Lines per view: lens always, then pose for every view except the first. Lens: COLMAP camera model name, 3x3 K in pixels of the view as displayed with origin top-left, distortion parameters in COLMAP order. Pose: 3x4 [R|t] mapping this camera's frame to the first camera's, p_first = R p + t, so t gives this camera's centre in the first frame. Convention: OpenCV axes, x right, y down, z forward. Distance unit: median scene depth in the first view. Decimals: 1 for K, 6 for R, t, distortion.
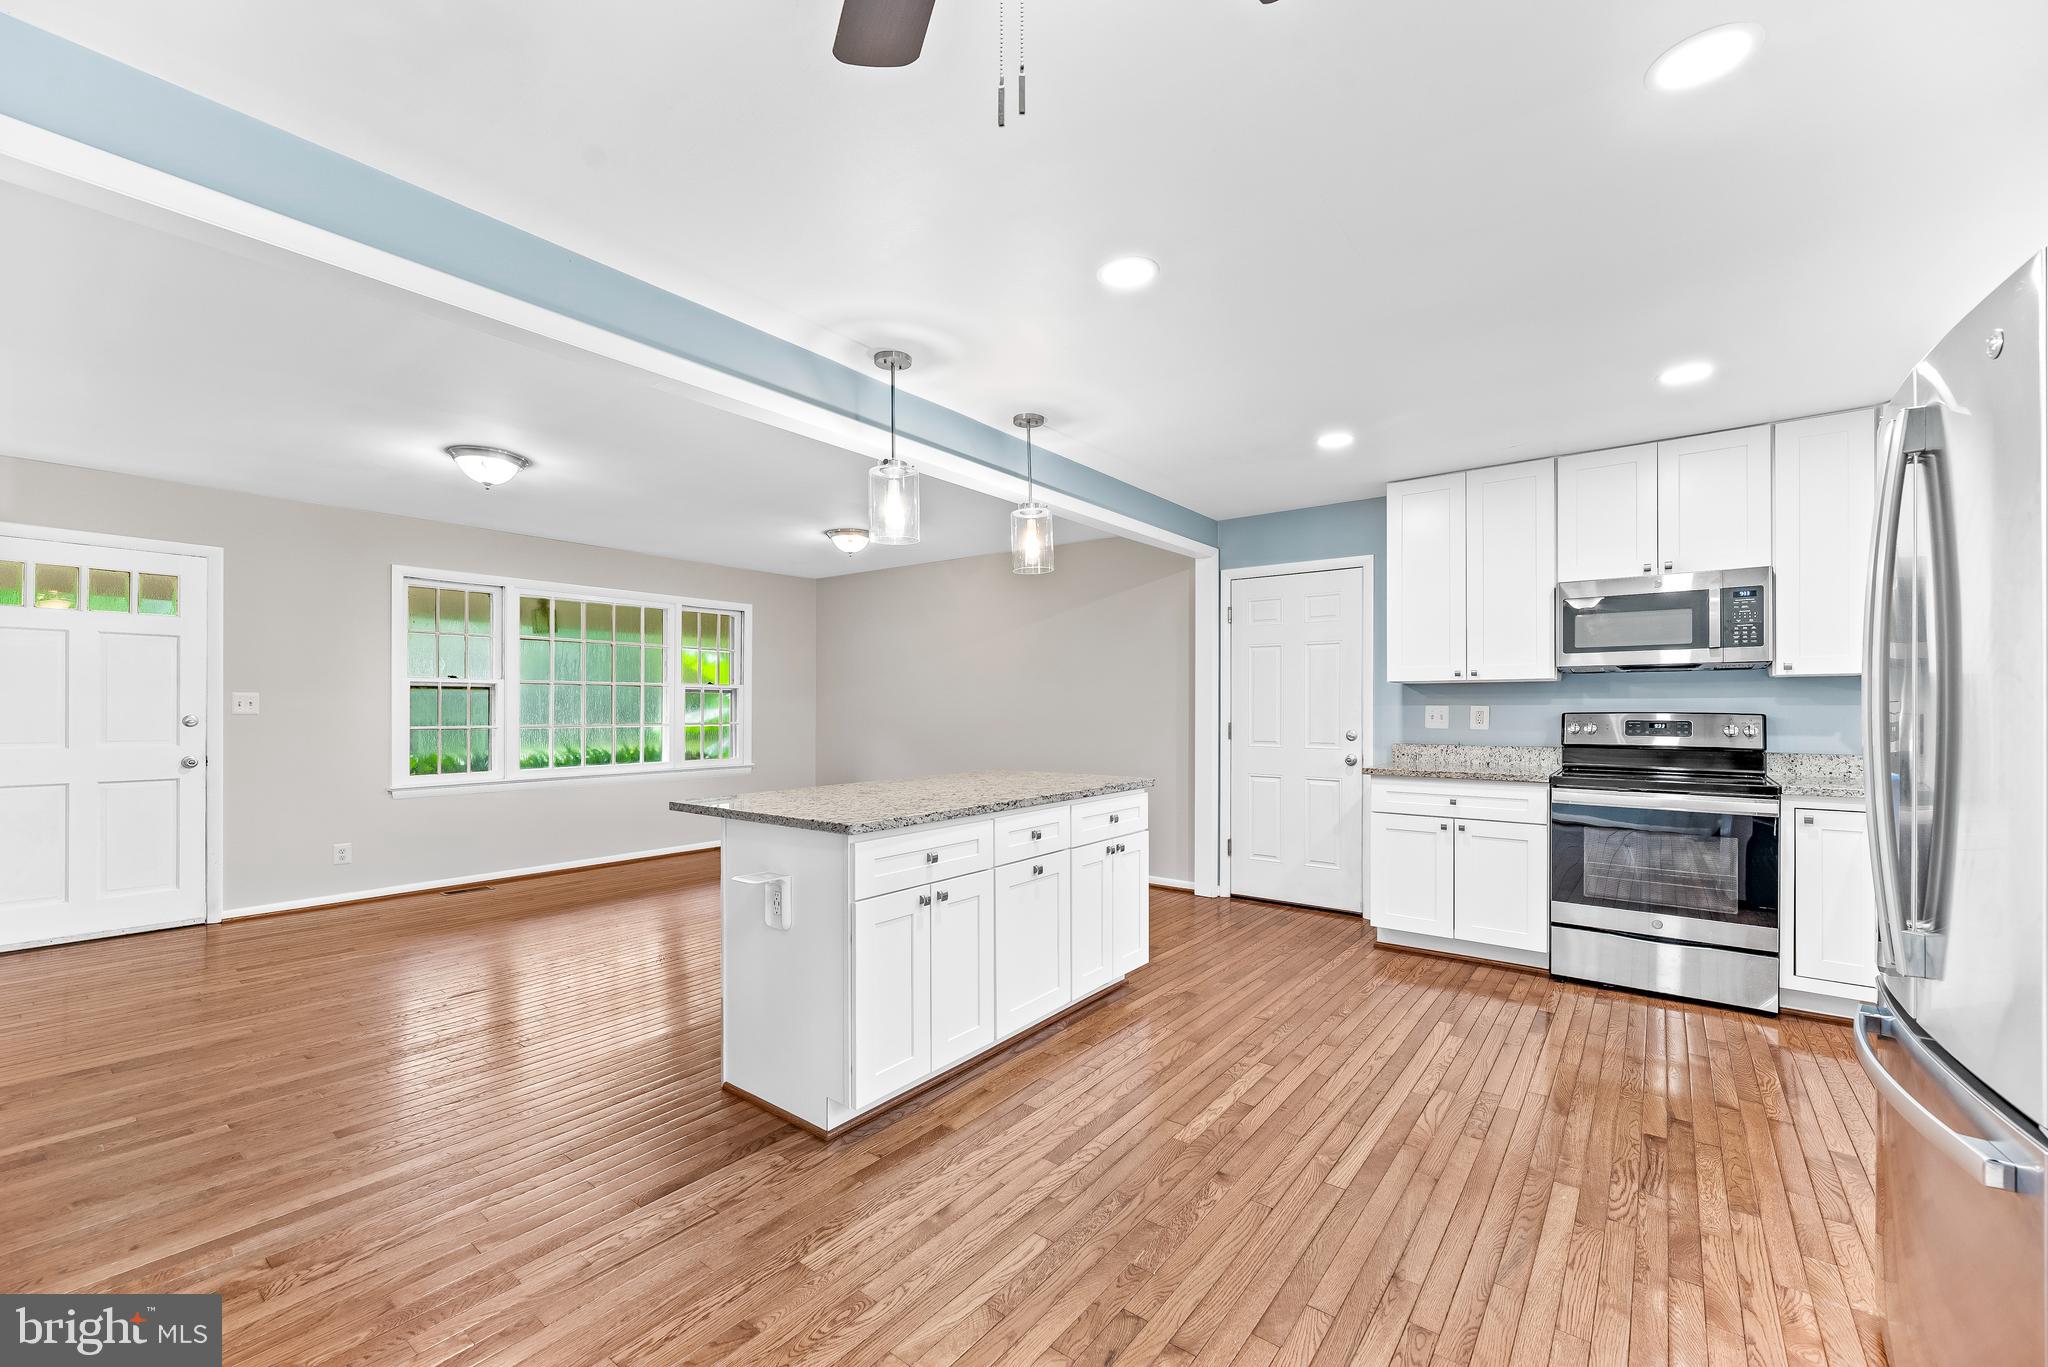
lens RADIAL K [[831.8, 0, 1010.9], [0, 831.8, 708.6], [0, 0, 1]] dist [0.001713, -0.000144]
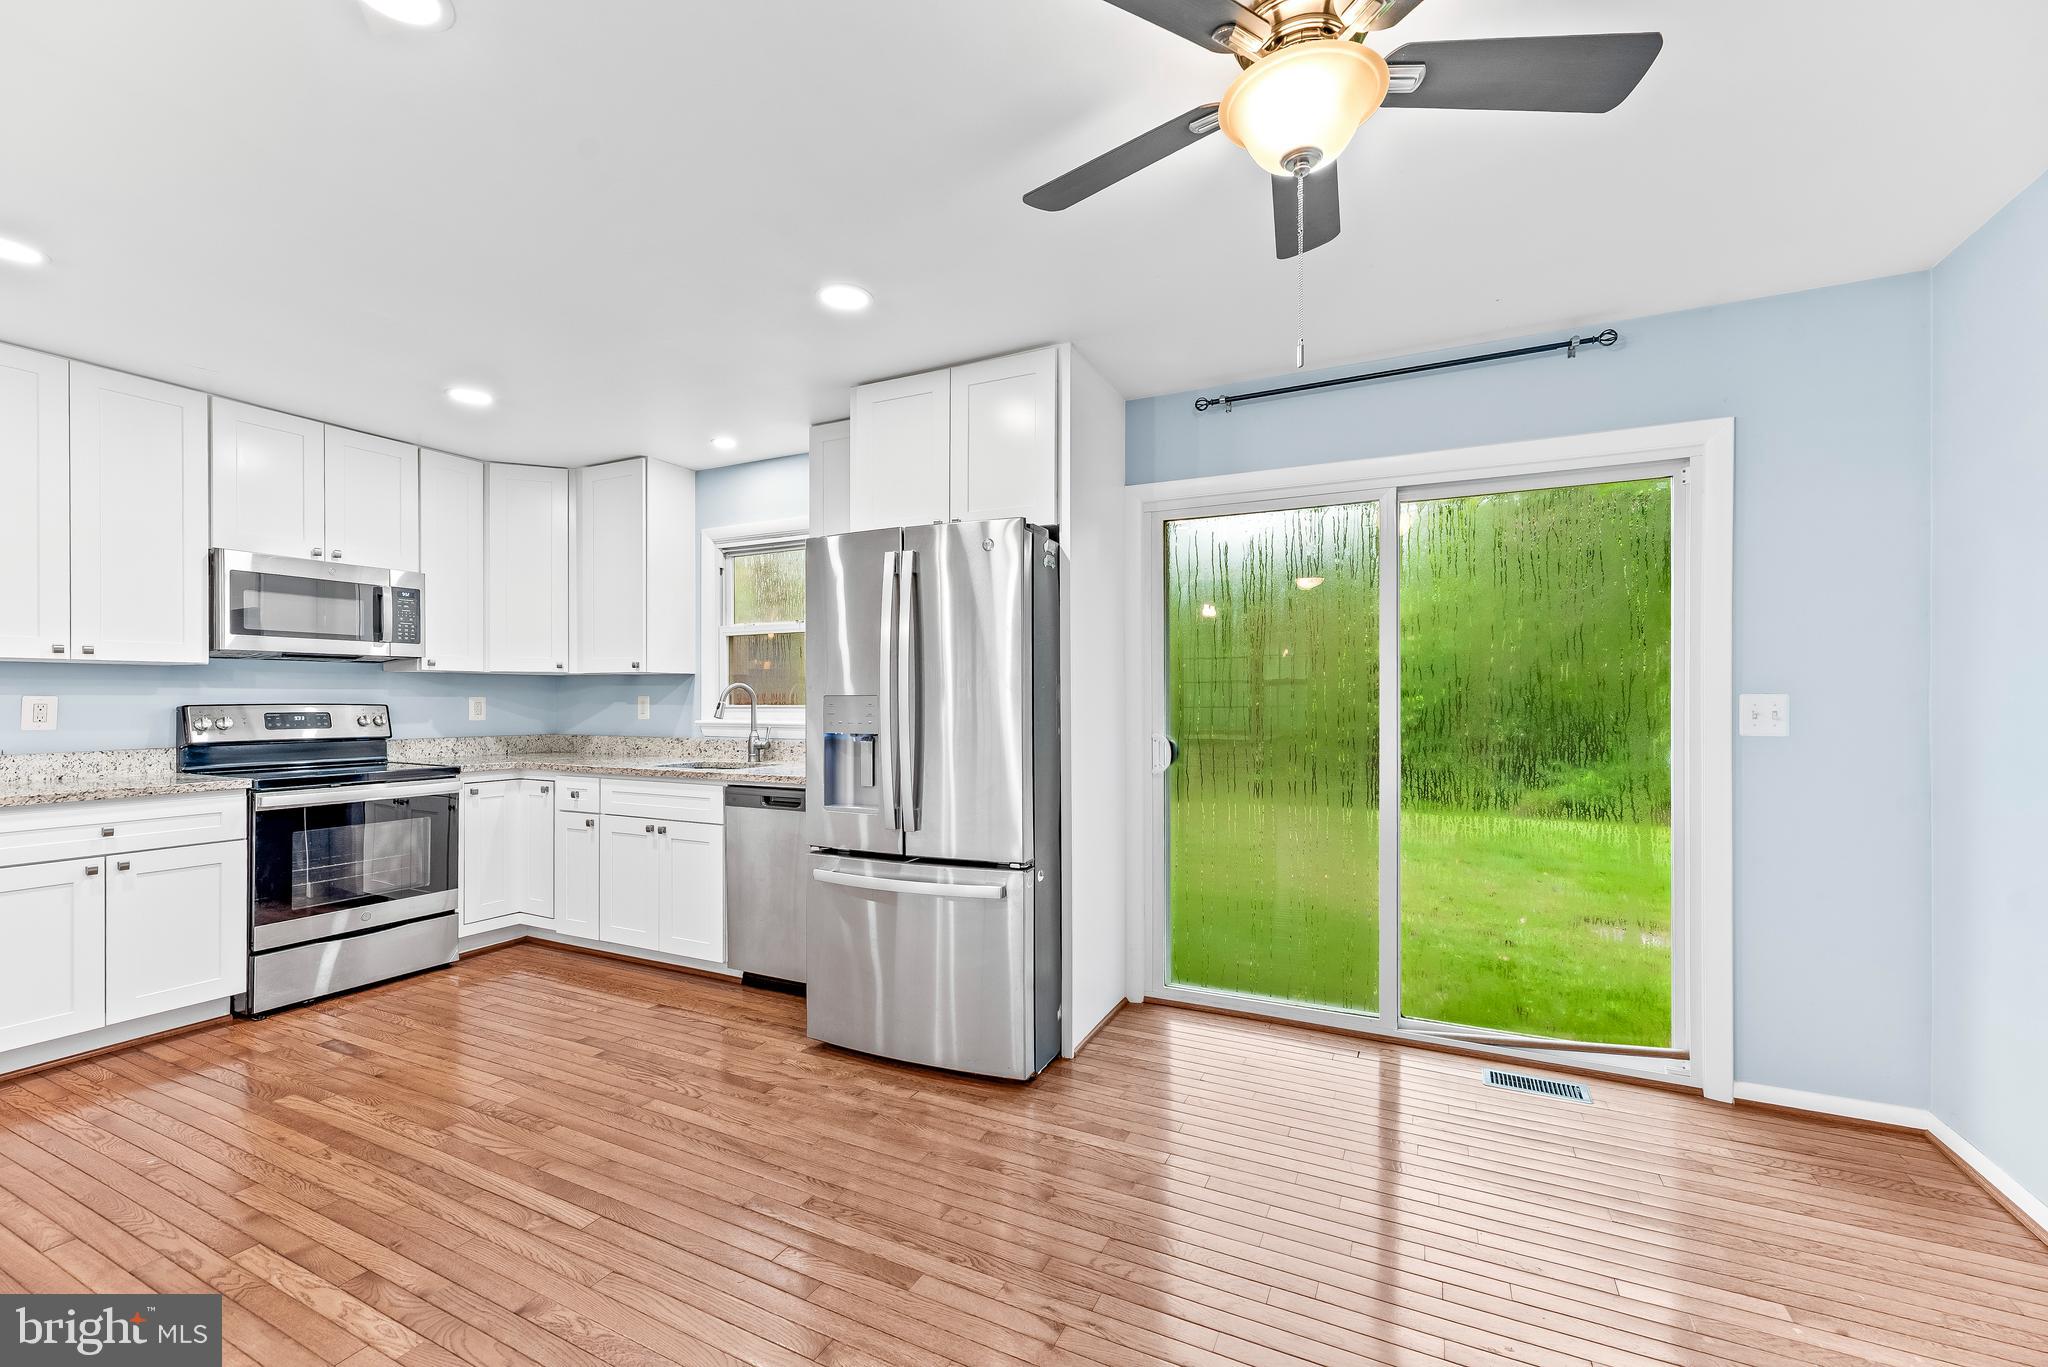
lens RADIAL K [[846.2, 0, 1015.5], [0, 846.2, 699.1], [0, 0, 1]] dist [-0.000038, 0.000433]
pose [[-0.203651, -0.000758, 0.979043, -0.323780], [0.000645, 0.999999, 0.000908, -0.001045], [-0.979043, 0.000816, -0.203650, 0.386149]]
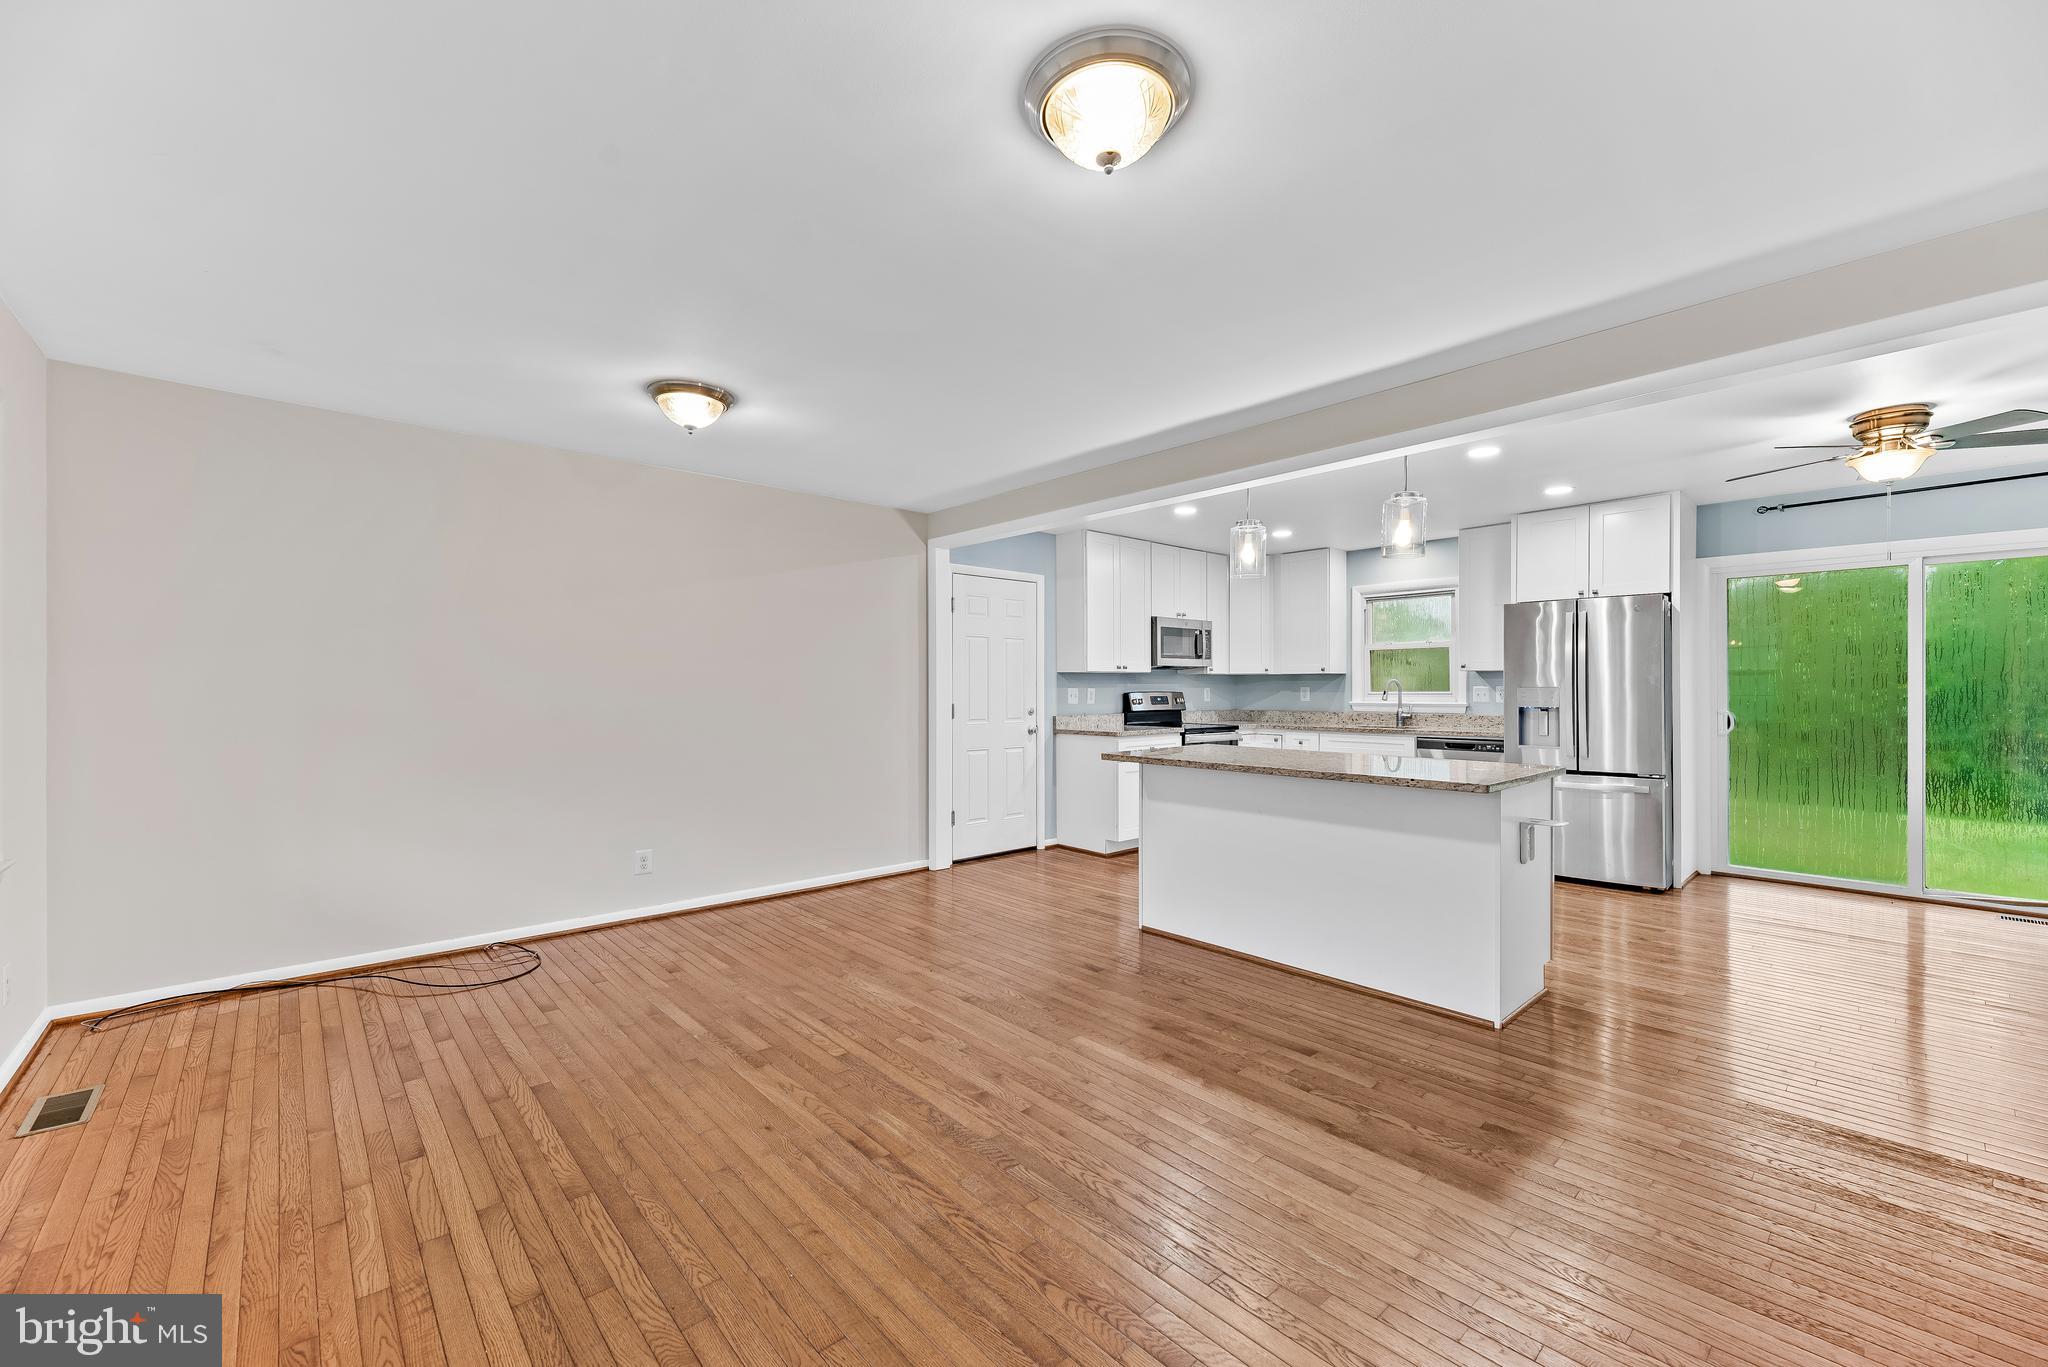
lens RADIAL K [[822.9, 0, 1015.0], [0, 822.9, 691.0], [0, 0, 1]] dist [-0.000882, 0.000064]
pose [[0.174316, -0.004677, 0.984679, -1.037959], [0.002865, 0.999987, 0.004243, -0.005580], [-0.984686, 0.002082, 0.174327, 0.969984]]
